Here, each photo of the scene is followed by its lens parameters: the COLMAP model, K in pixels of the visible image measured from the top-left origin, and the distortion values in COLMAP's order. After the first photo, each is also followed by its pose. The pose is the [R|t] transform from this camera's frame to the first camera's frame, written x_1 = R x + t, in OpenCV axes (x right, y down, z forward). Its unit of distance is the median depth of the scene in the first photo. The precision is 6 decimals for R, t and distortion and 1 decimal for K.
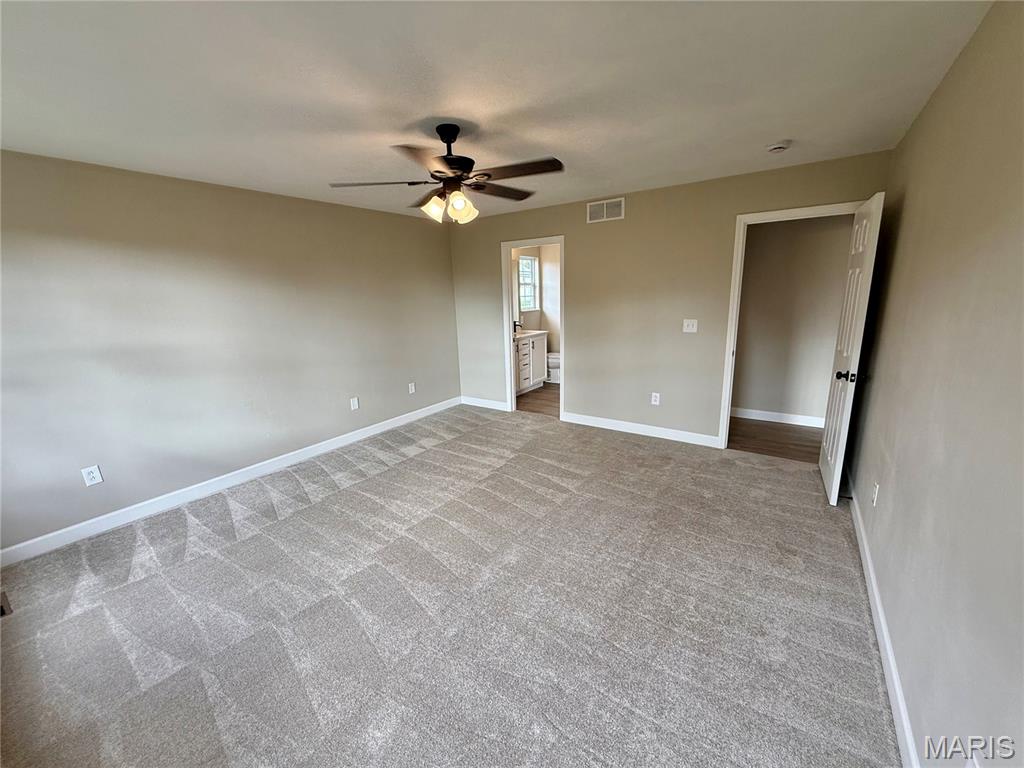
lens RADIAL K [[407.9, 0, 508.9], [0, 407.9, 383.1], [0, 0, 1]] dist [0.000018, 0.000213]
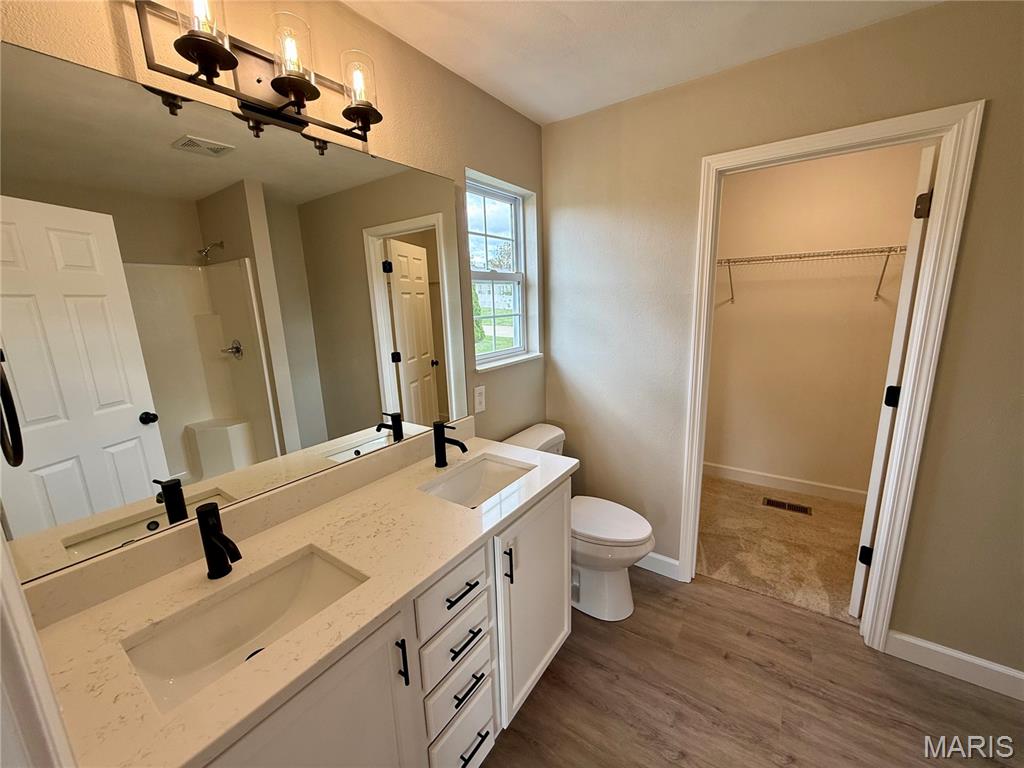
lens RADIAL K [[407.9, 0, 508.9], [0, 407.9, 383.1], [0, 0, 1]] dist [0.000018, 0.000213]
pose [[0.999996, 0.002130, 0.001758, 0.044017], [-0.002094, 0.999793, -0.020239, -0.136906], [-0.001801, 0.020235, 0.999794, 0.603637]]
